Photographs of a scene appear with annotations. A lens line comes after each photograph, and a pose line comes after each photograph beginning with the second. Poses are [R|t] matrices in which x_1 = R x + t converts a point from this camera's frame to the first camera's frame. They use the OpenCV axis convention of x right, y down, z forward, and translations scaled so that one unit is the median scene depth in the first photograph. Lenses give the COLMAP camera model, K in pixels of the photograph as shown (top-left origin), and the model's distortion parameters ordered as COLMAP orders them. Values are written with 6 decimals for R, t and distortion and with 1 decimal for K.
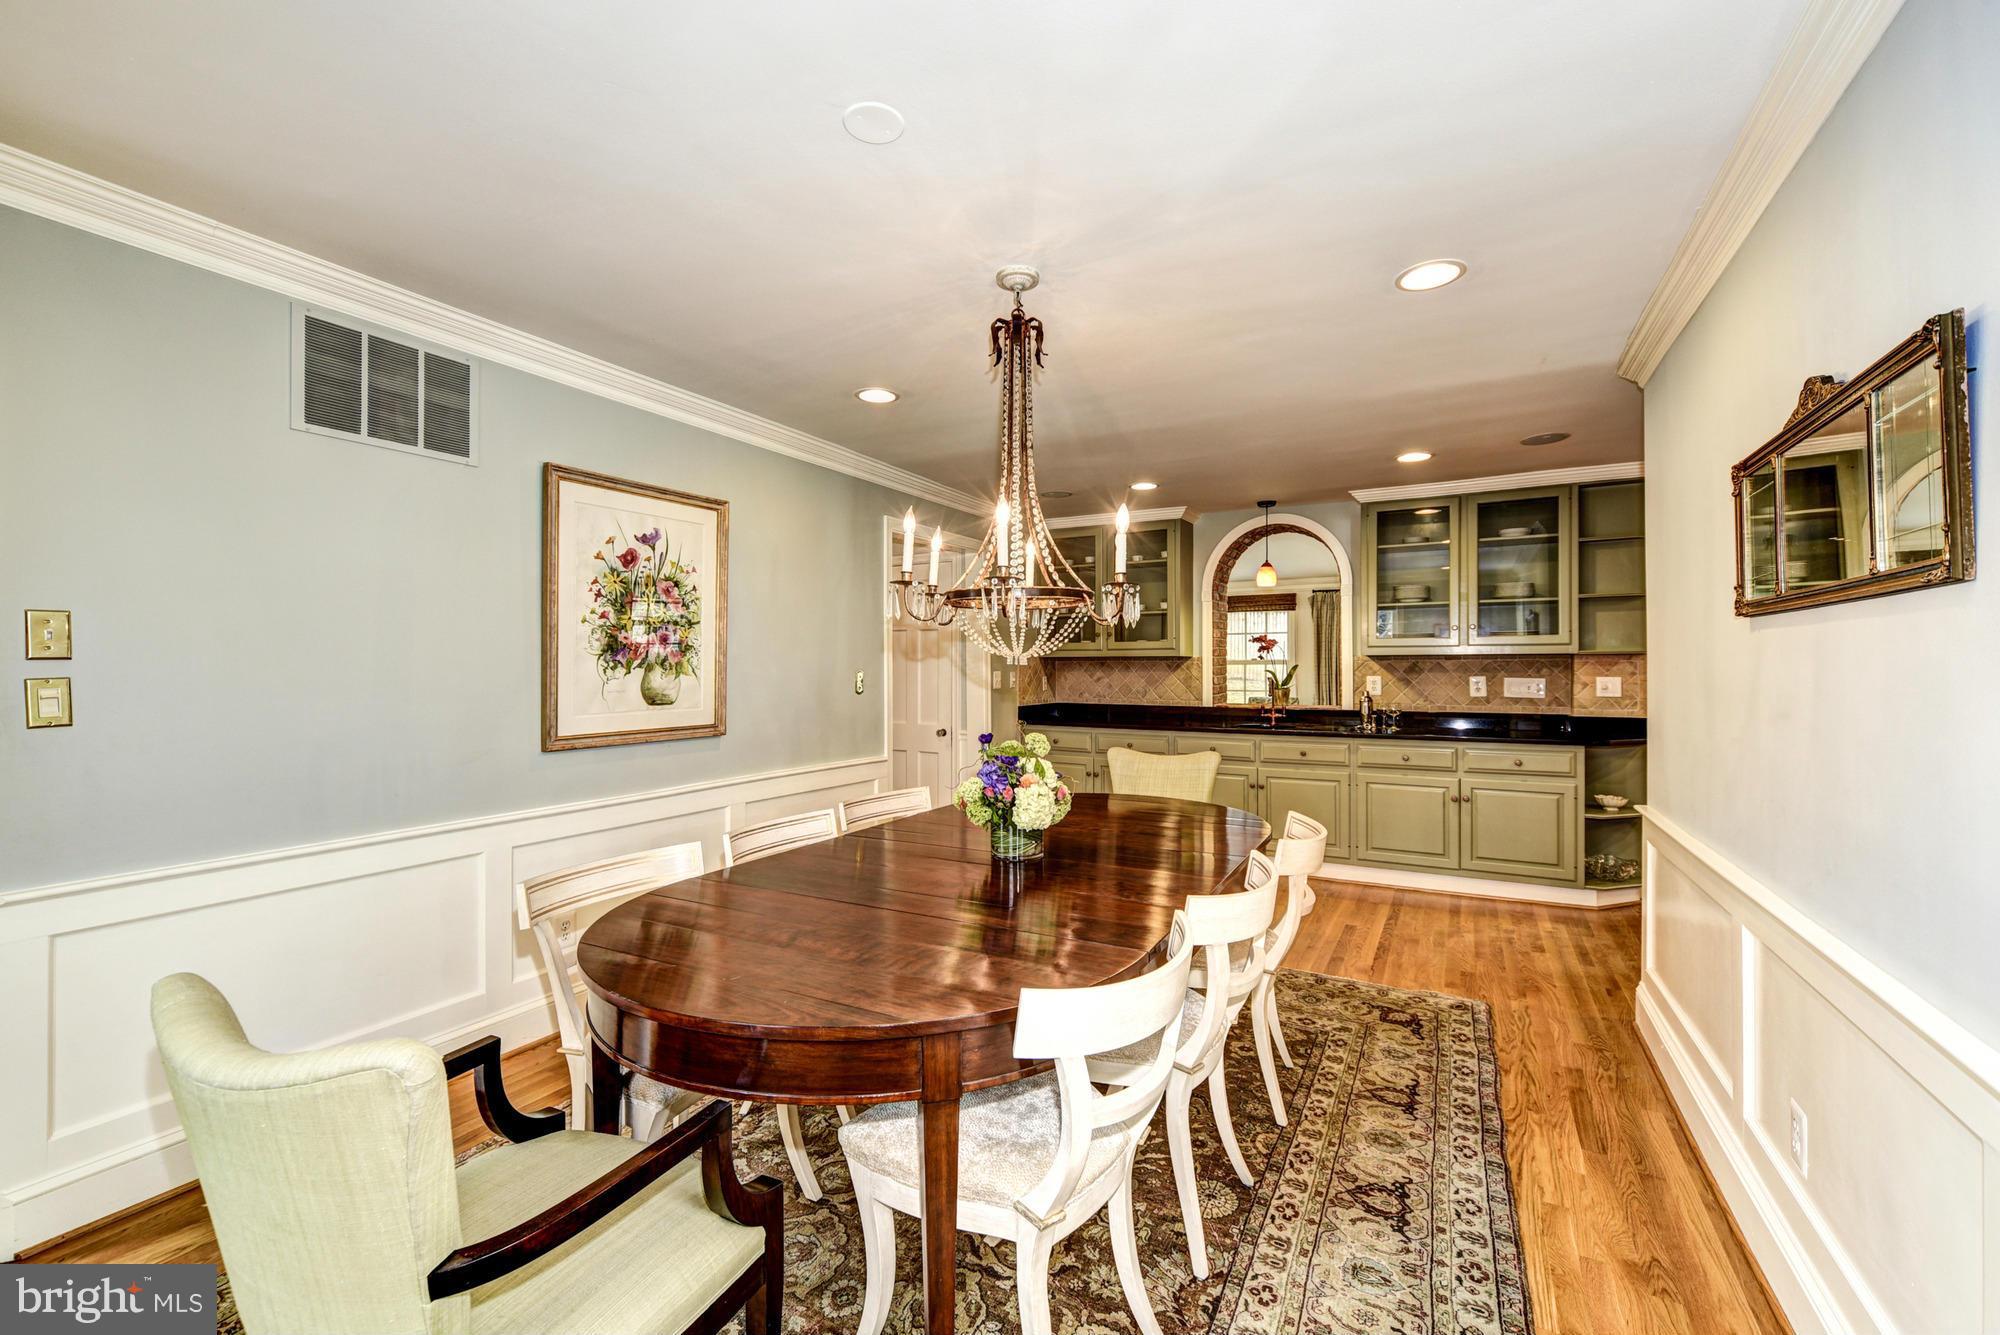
lens RADIAL K [[812.1, 0, 1000.0], [0, 812.1, 667.5], [0, 0, 1]] dist [-0.001426, -0.000067]
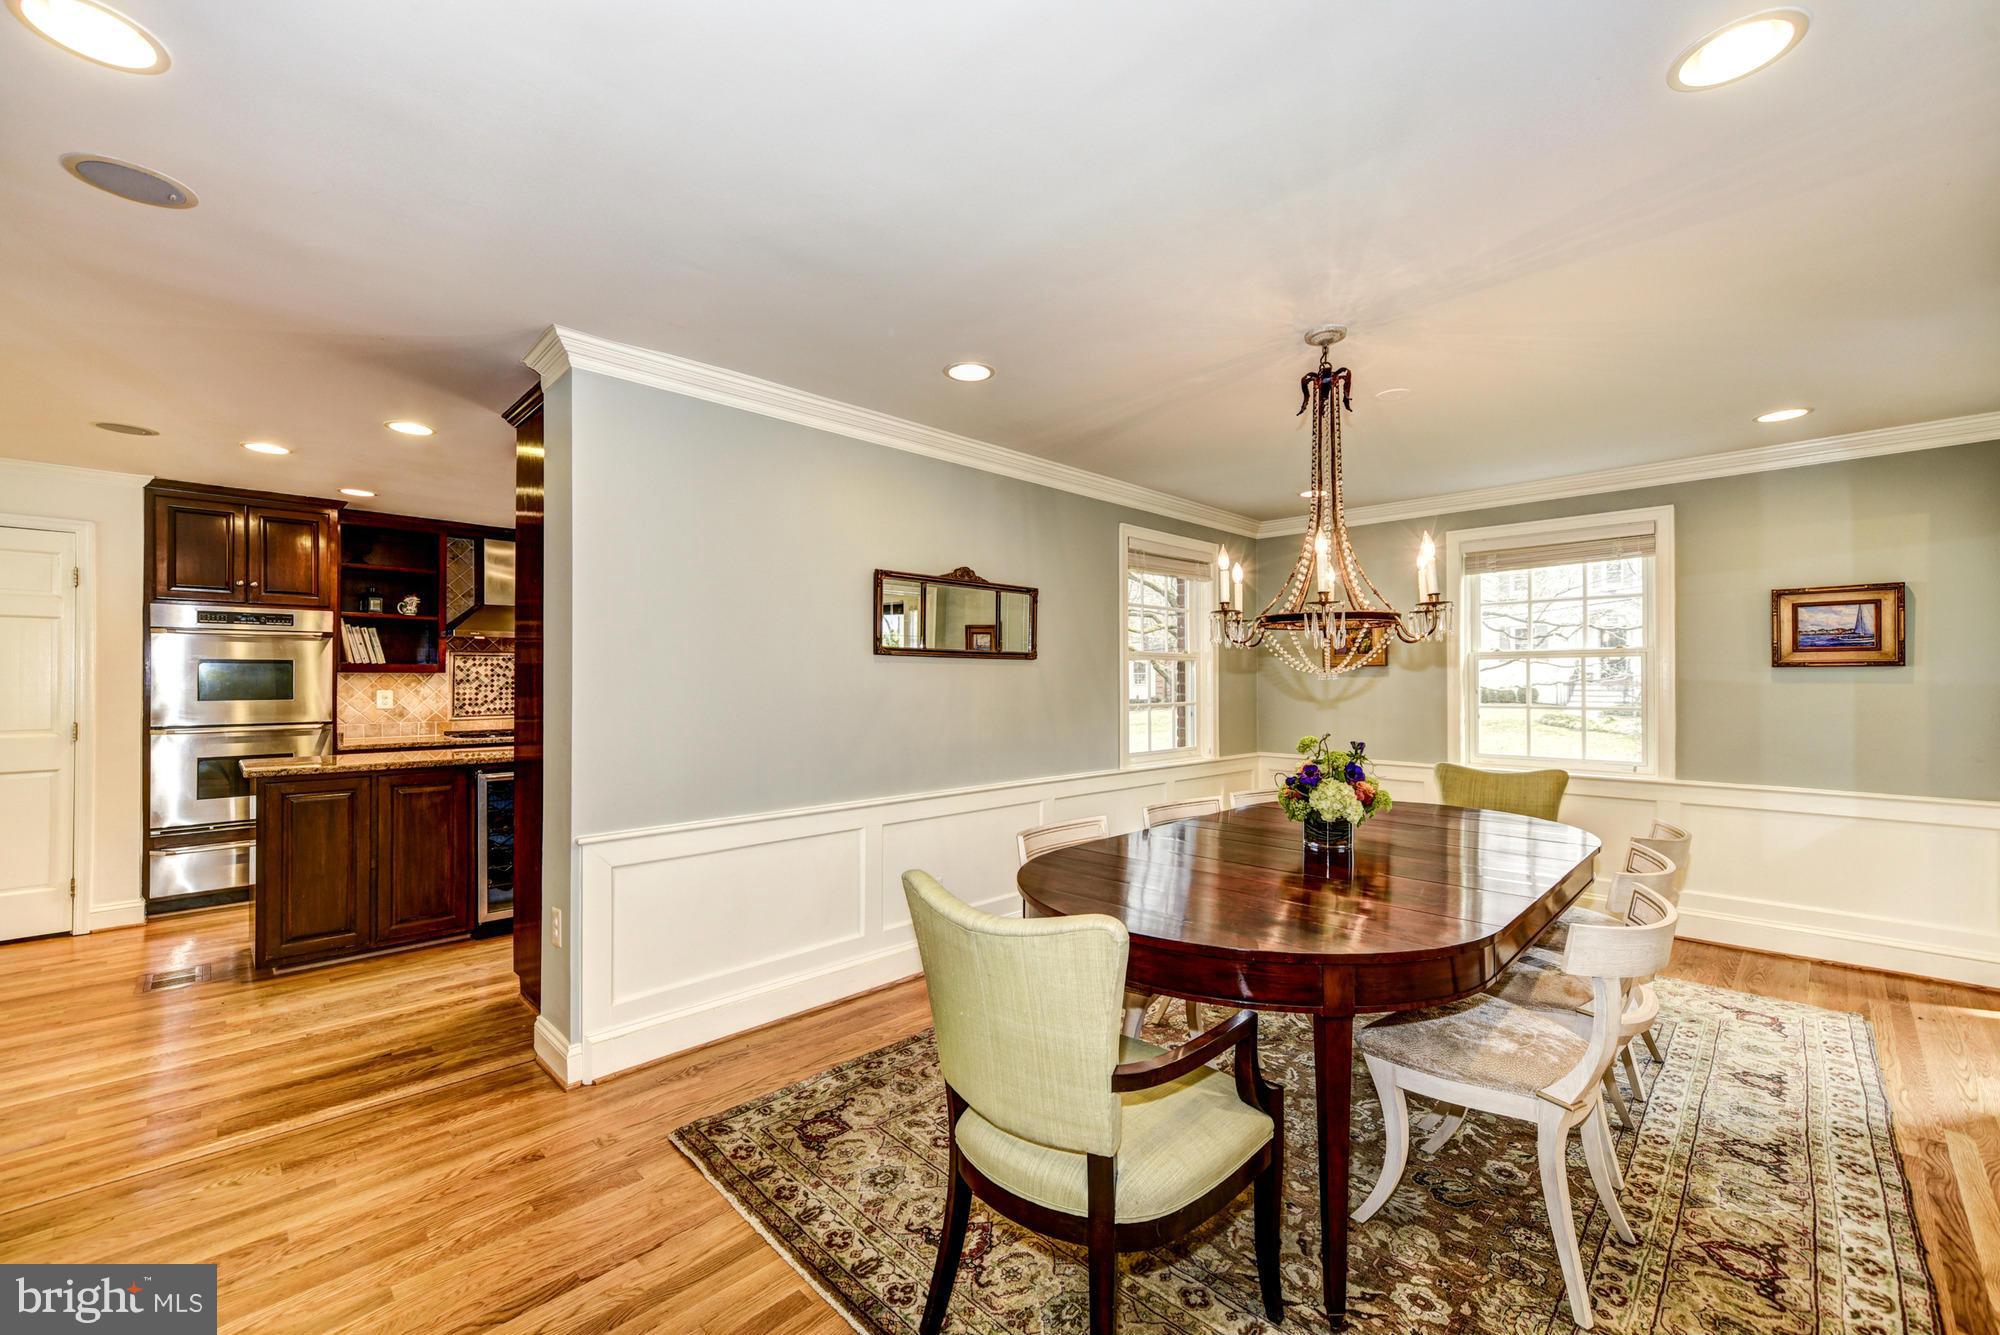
lens RADIAL K [[796.7, 0, 1000.0], [0, 796.7, 667.5], [0, 0, 1]] dist [0.000053, 0.006649]
pose [[0.956623, 0.005646, -0.291274, -0.085621], [-0.012163, 0.999714, -0.020569, 0.001326], [0.291075, 0.023220, 0.956419, -0.157825]]
